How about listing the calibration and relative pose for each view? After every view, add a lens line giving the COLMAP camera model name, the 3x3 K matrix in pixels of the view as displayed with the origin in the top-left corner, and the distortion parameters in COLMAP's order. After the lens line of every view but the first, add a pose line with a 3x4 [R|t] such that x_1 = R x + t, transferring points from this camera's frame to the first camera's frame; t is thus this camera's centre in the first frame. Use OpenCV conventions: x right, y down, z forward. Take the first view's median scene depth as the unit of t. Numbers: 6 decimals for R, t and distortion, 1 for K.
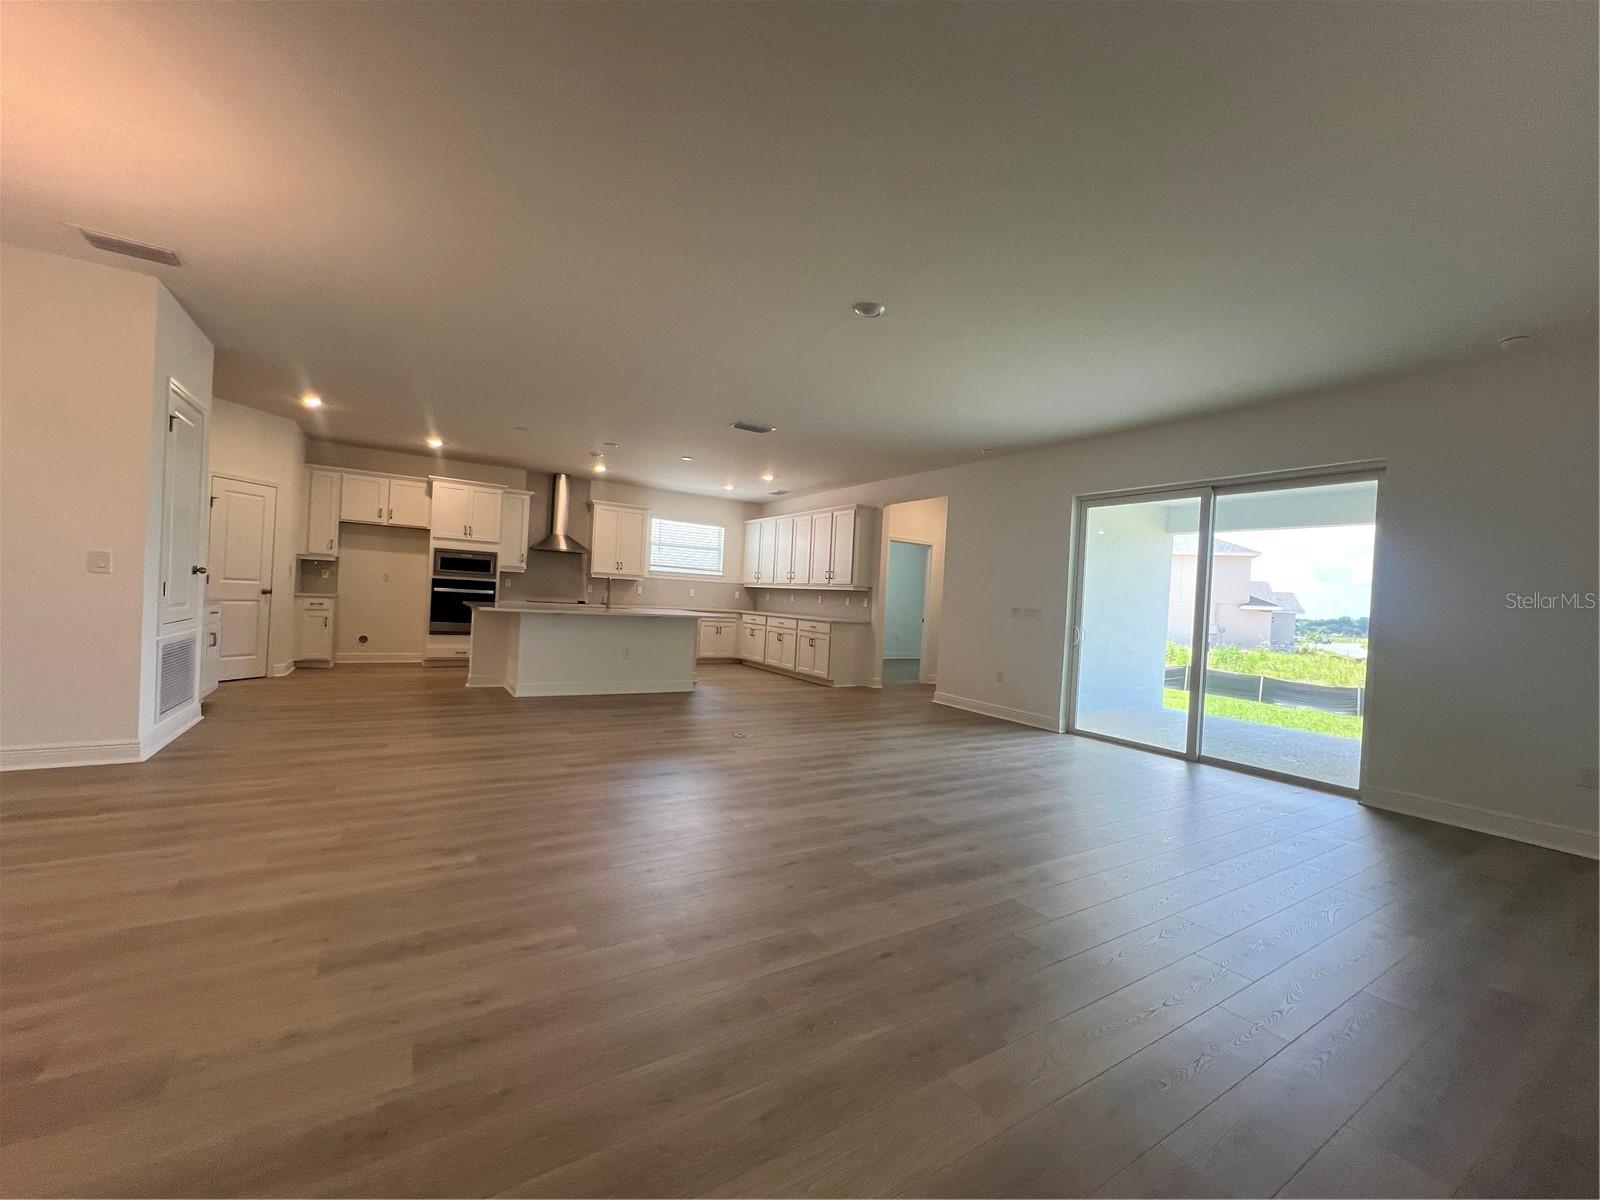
lens RADIAL K [[635.0, 0, 802.7], [0, 635.0, 606.5], [0, 0, 1]] dist [-0.003039, 0.000730]
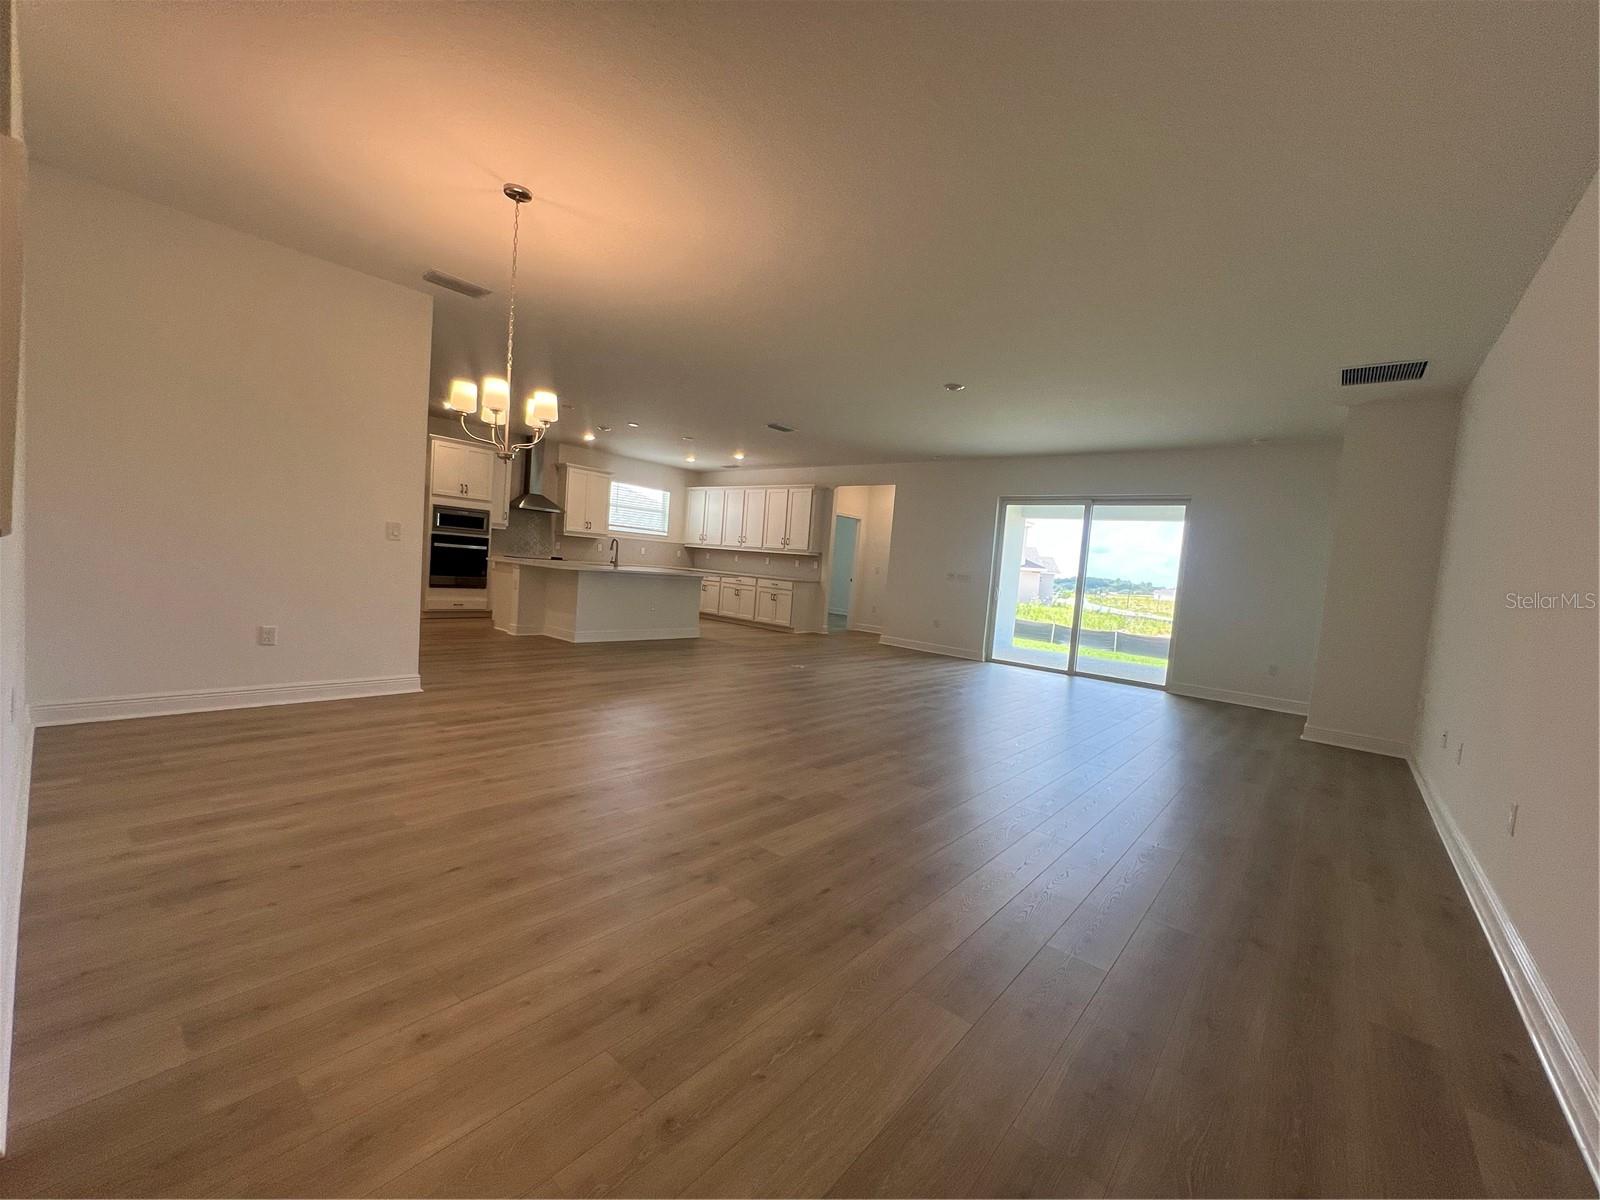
lens RADIAL K [[635.0, 0, 799.8], [0, 635.0, 608.3], [0, 0, 1]] dist [-0.003039, 0.000730]
pose [[0.955328, 0.001013, 0.295546, -0.306637], [-0.023936, 0.996974, 0.073954, -0.013481], [-0.294577, -0.077724, 0.952462, -0.178429]]
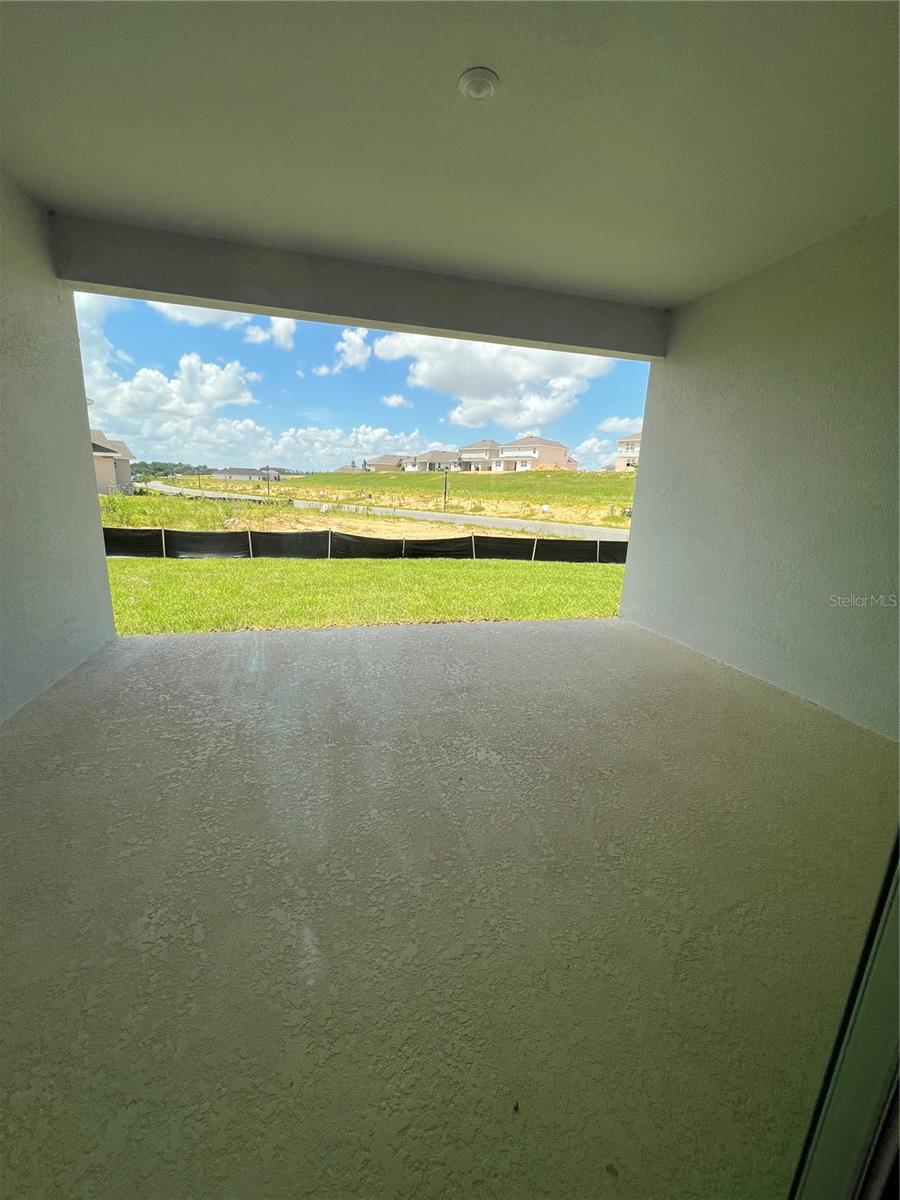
lens RADIAL K [[476.3, 0, 450.5], [0, 476.3, 597.6], [0, 0, 1]] dist [-0.003039, 0.000730]
pose [[0.299099, -0.258964, 0.918410, 0.306366], [-0.019643, 0.960595, 0.277256, 0.003240], [-0.954020, -0.100968, 0.282226, 0.674559]]
